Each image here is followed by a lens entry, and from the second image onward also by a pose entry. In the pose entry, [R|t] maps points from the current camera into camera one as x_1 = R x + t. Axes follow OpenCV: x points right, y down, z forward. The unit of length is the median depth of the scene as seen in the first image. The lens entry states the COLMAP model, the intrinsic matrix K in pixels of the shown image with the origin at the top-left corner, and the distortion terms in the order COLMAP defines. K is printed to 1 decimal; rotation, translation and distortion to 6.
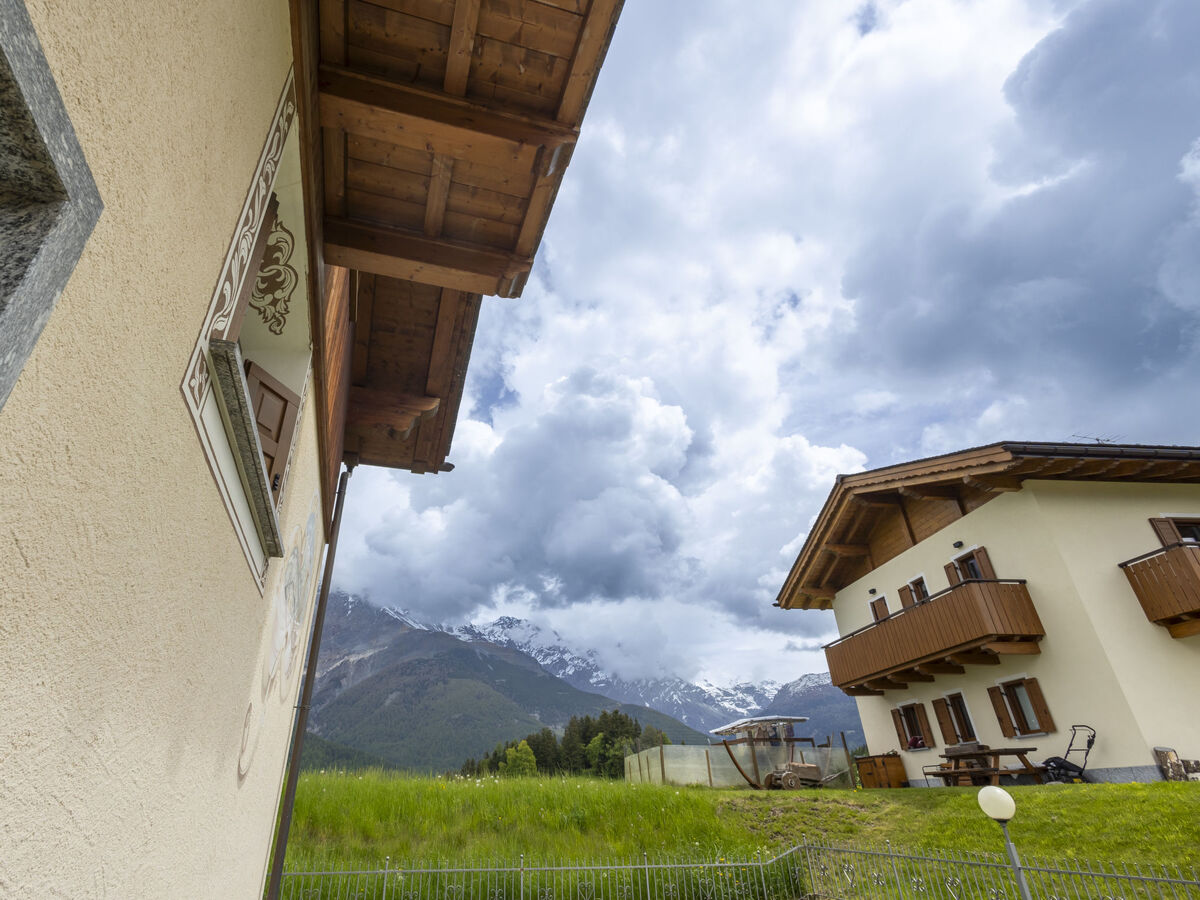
lens RADIAL K [[617.0, 0, 521.6], [0, 617.0, 445.3], [0, 0, 1]] dist [0.006410, -0.000221]
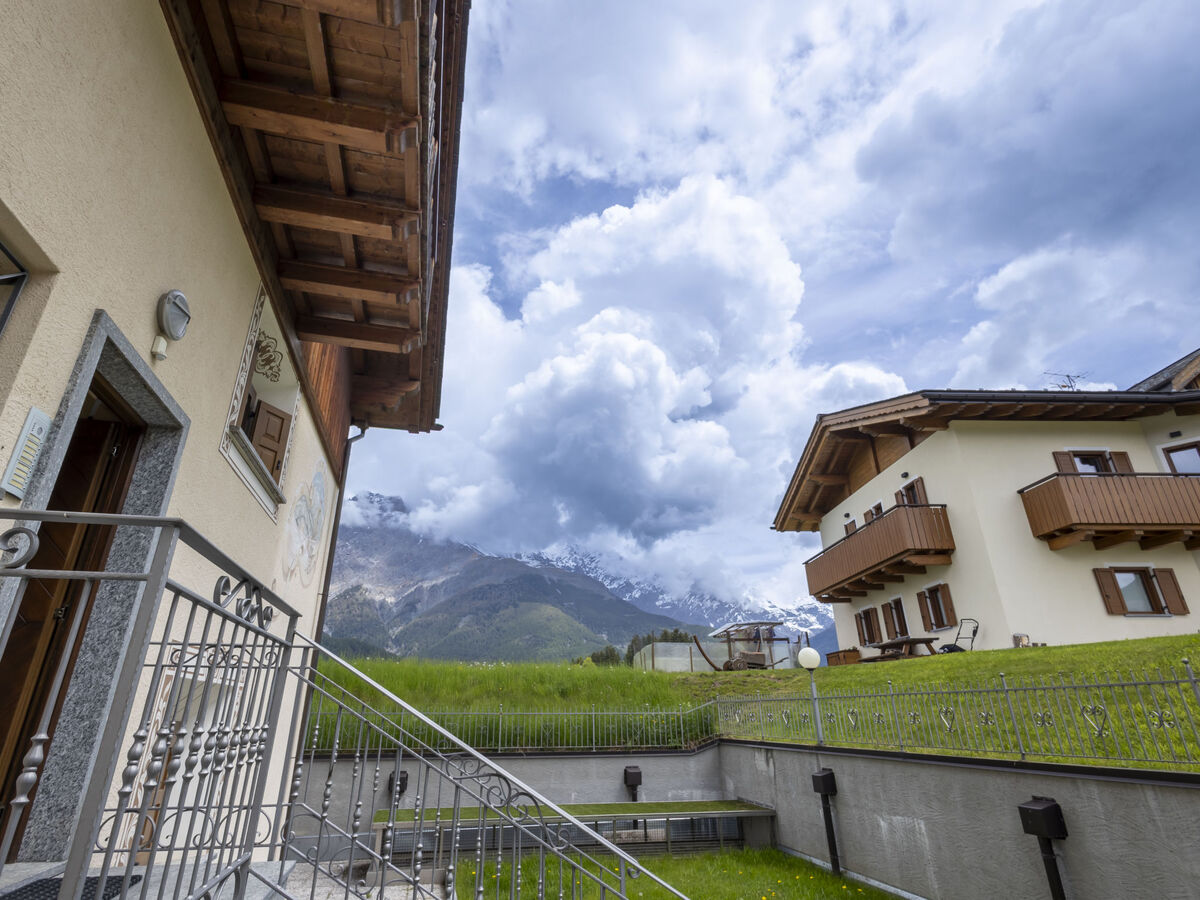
lens RADIAL K [[620.6, 0, 567.4], [0, 620.6, 446.1], [0, 0, 1]] dist [0.005437, 0.001185]
pose [[0.999365, -0.016018, -0.031818, 0.106259], [0.019569, 0.993214, 0.114641, -0.038586], [0.029765, -0.115191, 0.992897, -0.166082]]
